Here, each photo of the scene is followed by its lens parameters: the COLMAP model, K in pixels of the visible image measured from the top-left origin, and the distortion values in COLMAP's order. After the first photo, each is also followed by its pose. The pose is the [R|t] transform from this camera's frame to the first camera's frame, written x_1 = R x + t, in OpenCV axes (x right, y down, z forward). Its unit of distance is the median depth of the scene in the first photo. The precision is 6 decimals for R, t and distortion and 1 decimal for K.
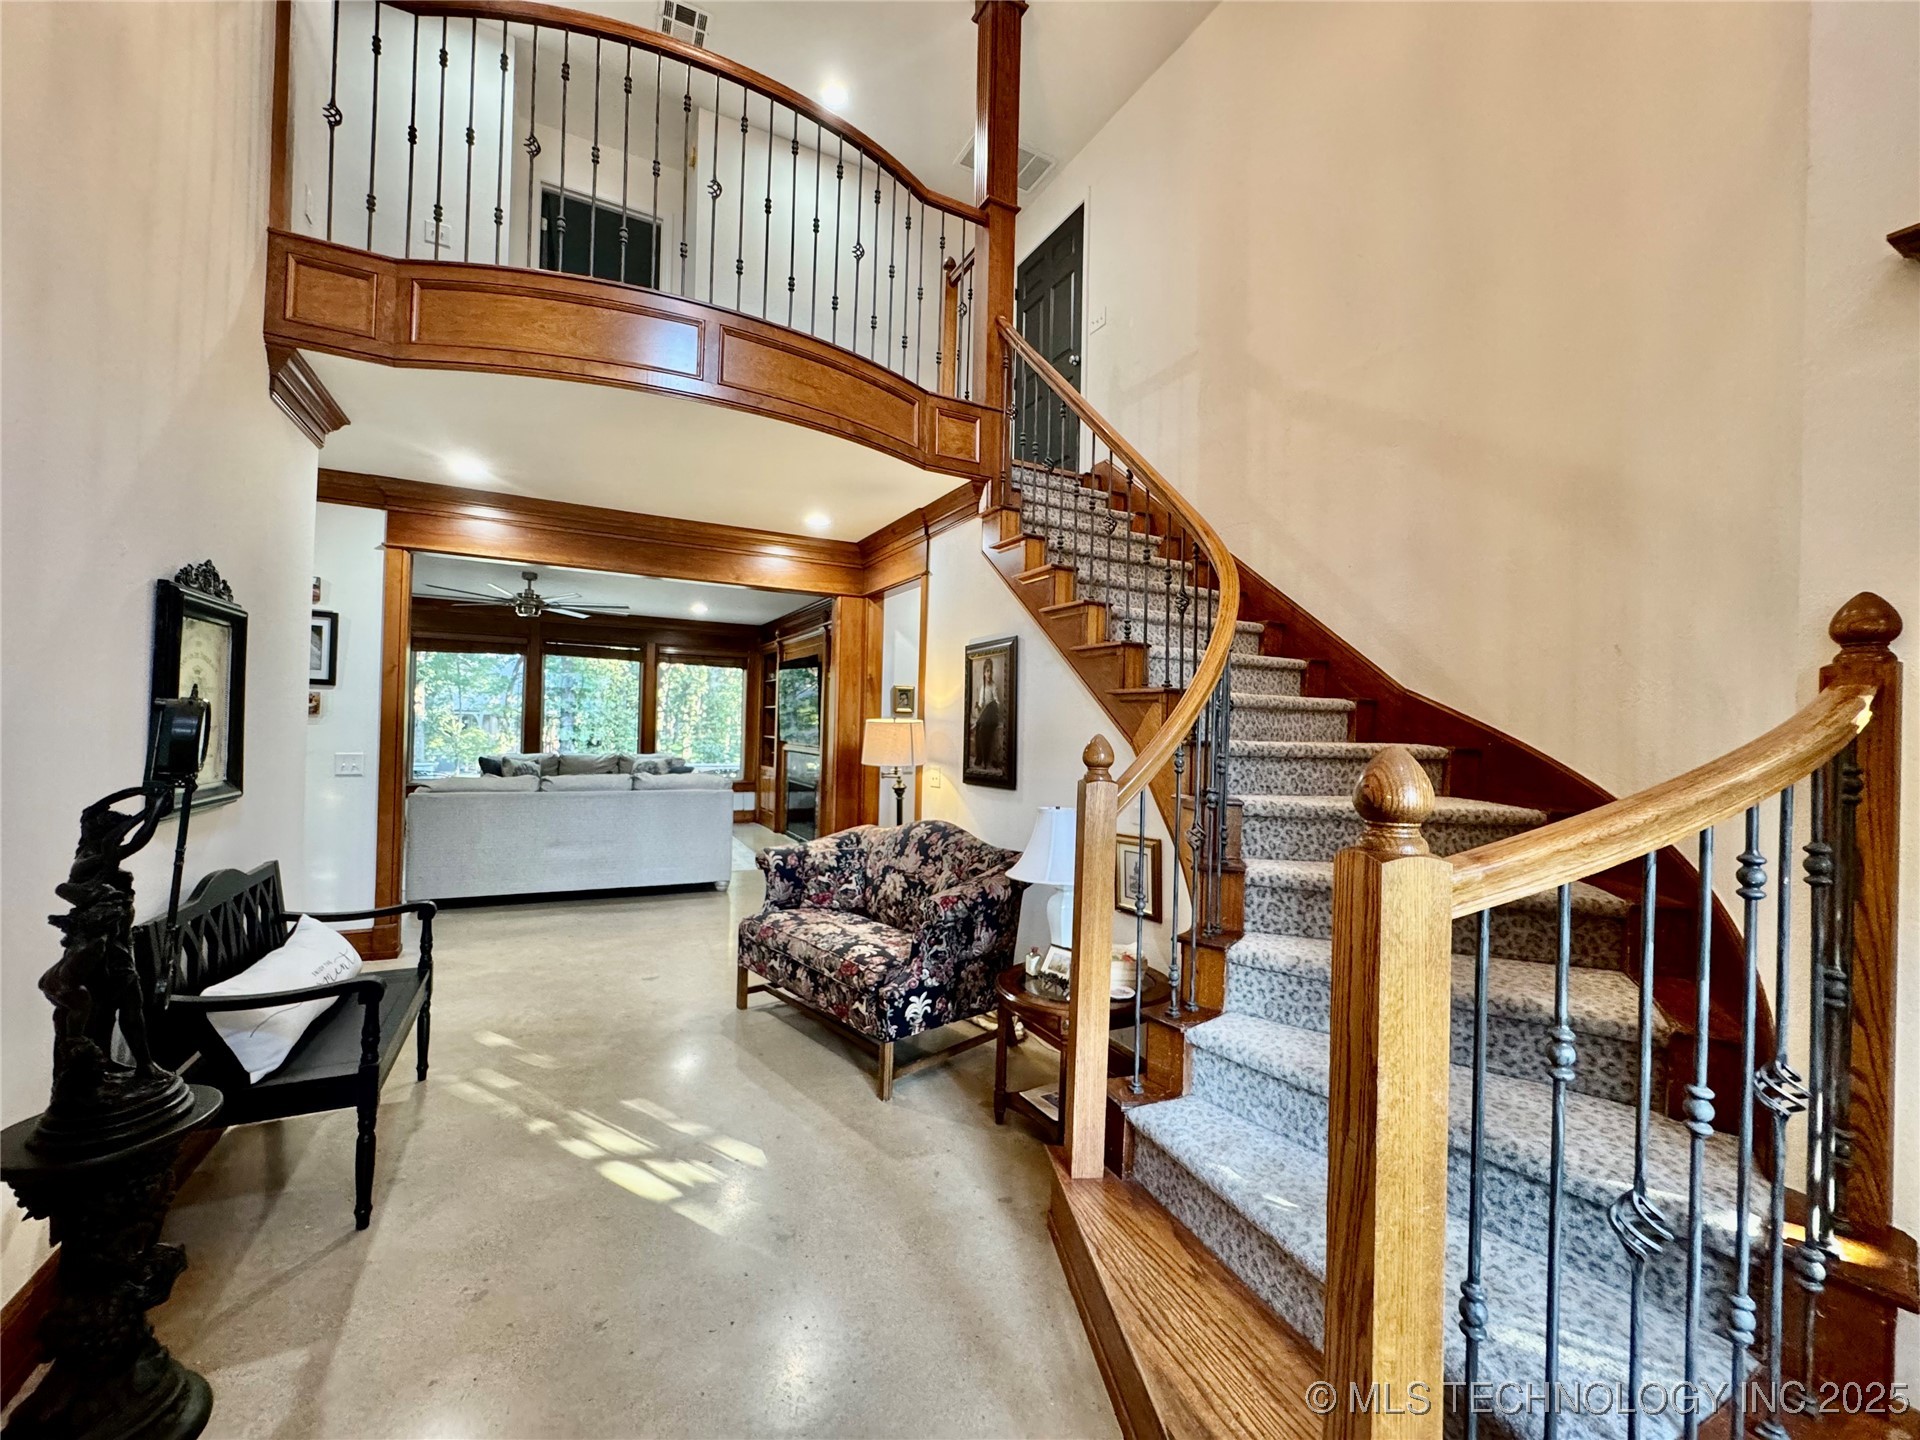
lens RADIAL K [[768.2, 0, 960.0], [0, 768.2, 720.0], [0, 0, 1]] dist [-0.003282, 0.000097]
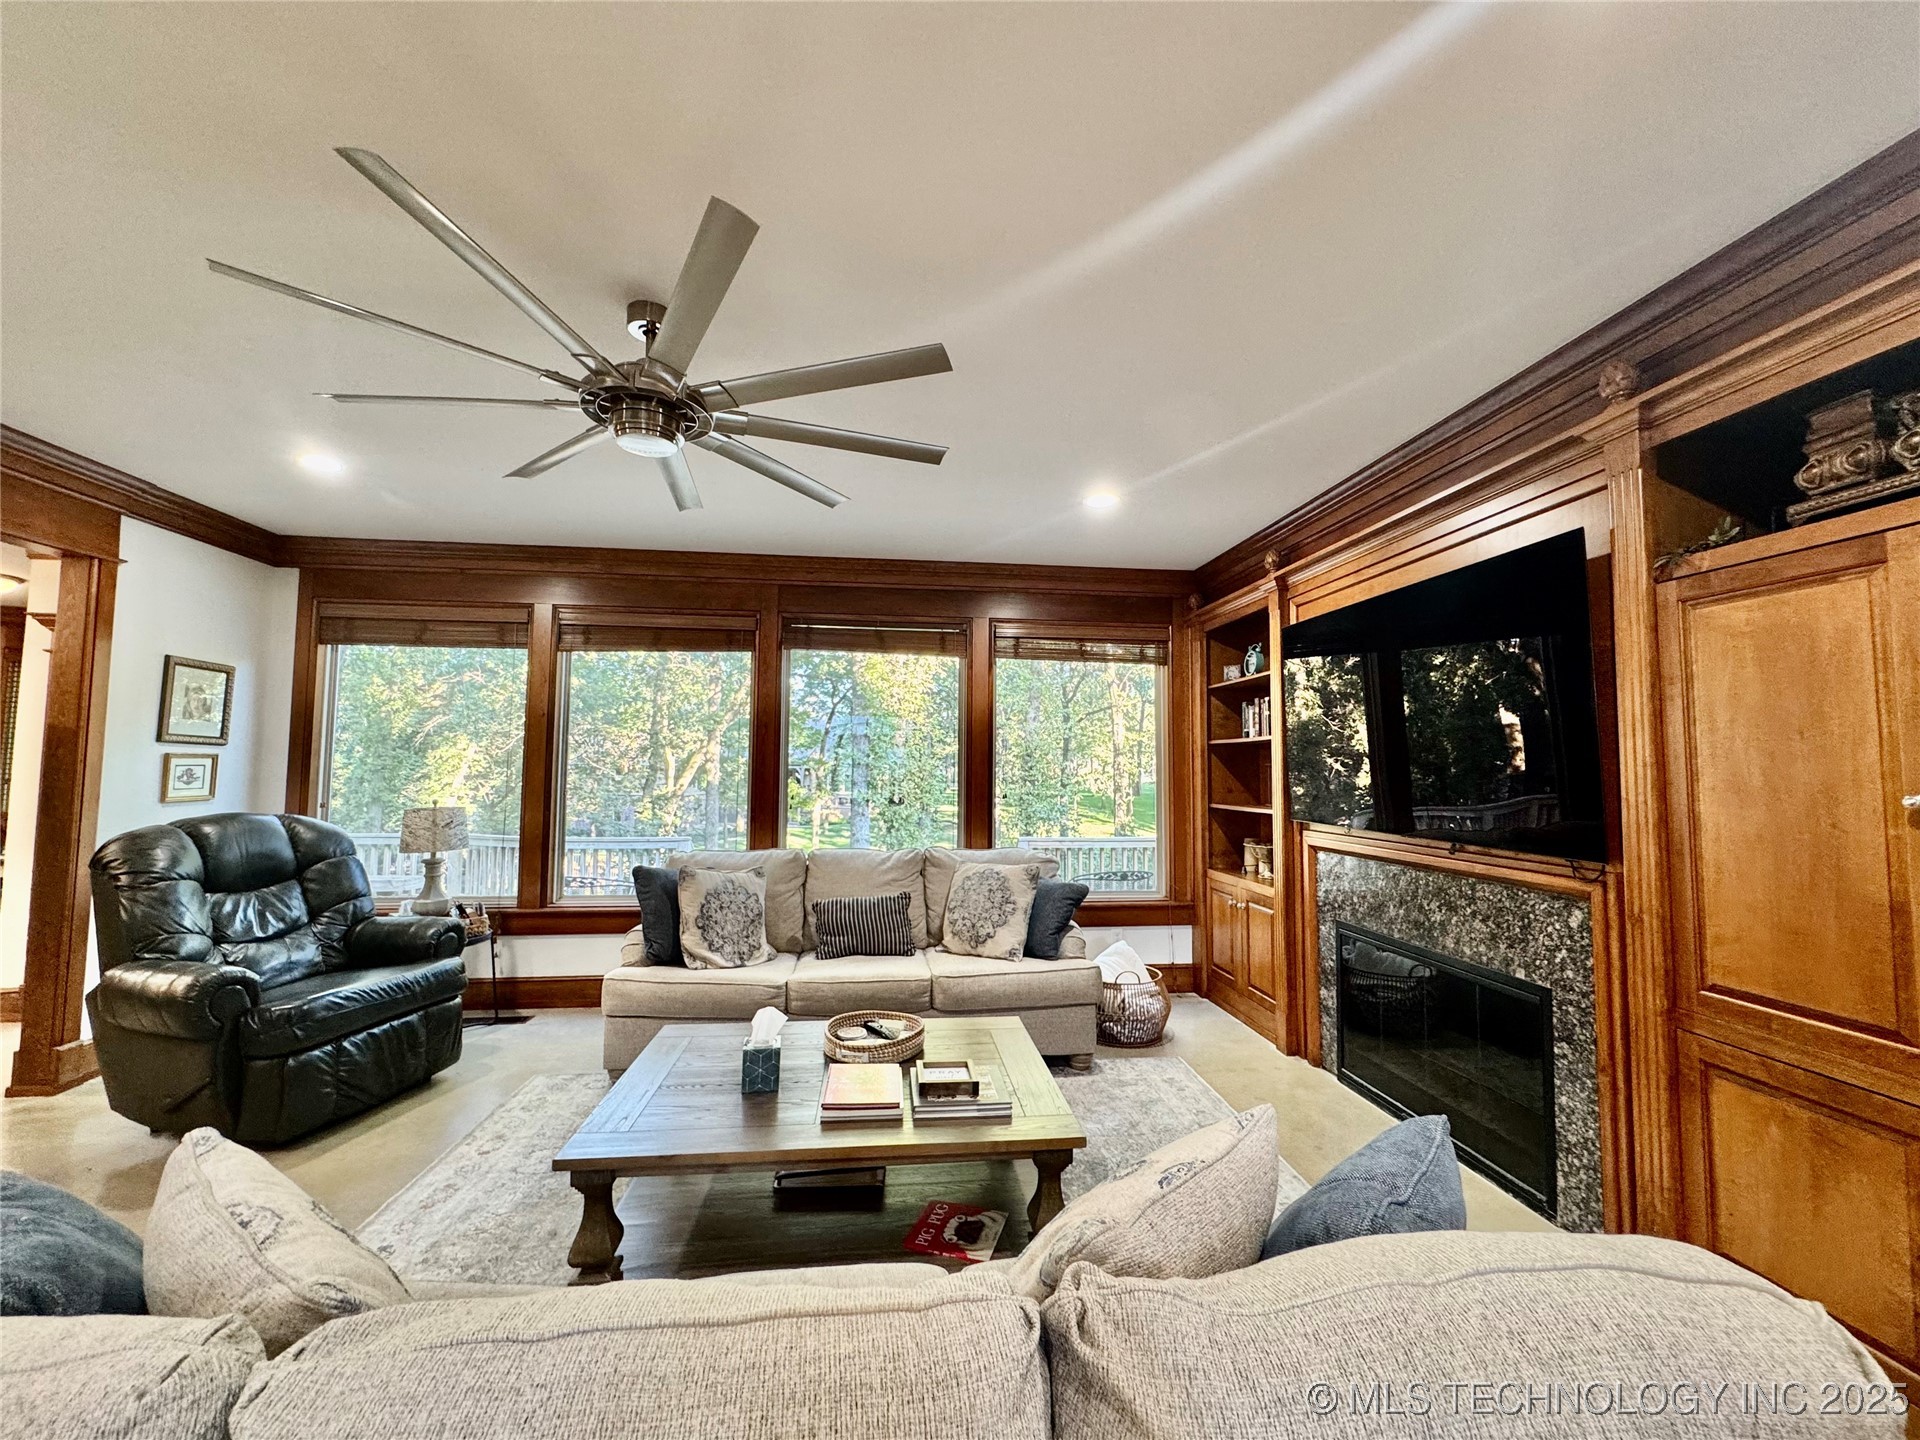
lens RADIAL K [[768.2, 0, 960.0], [0, 768.2, 720.0], [0, 0, 1]] dist [-0.003282, 0.000097]
pose [[0.932304, -0.041579, -0.359278, -0.719878], [0.019056, 0.997637, -0.066007, -0.007139], [0.361174, 0.054693, 0.930893, 1.617027]]
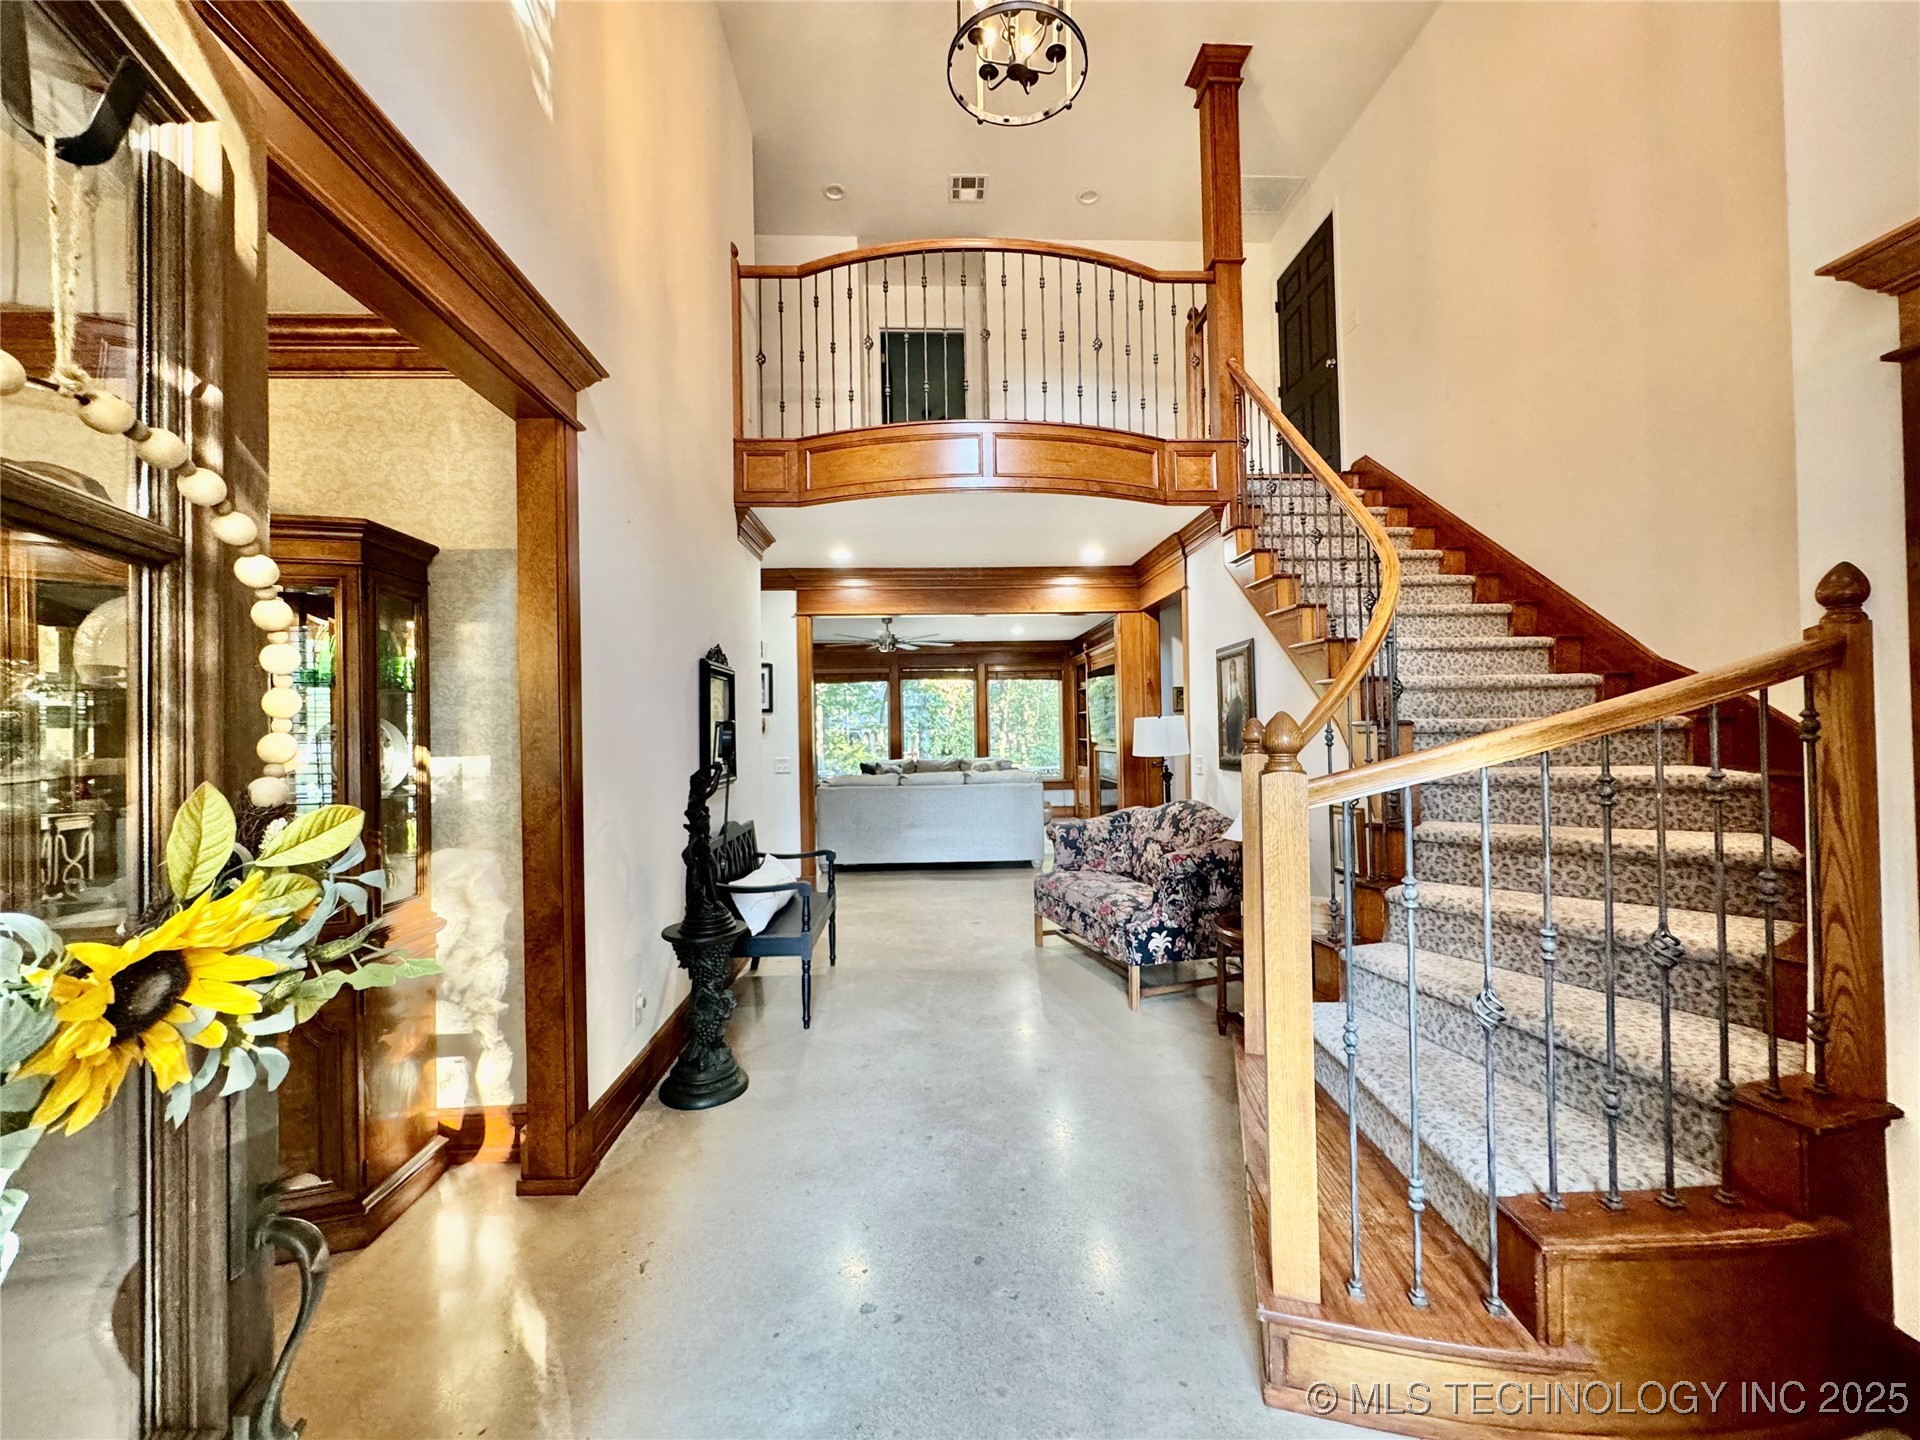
lens RADIAL K [[768.2, 0, 960.0], [0, 768.2, 720.0], [0, 0, 1]] dist [-0.003282, 0.000097]
pose [[0.906453, -0.047832, -0.419589, 0.176775], [0.044803, 0.998850, -0.017077, 0.014189], [0.419923, -0.003320, 0.907554, -0.256433]]
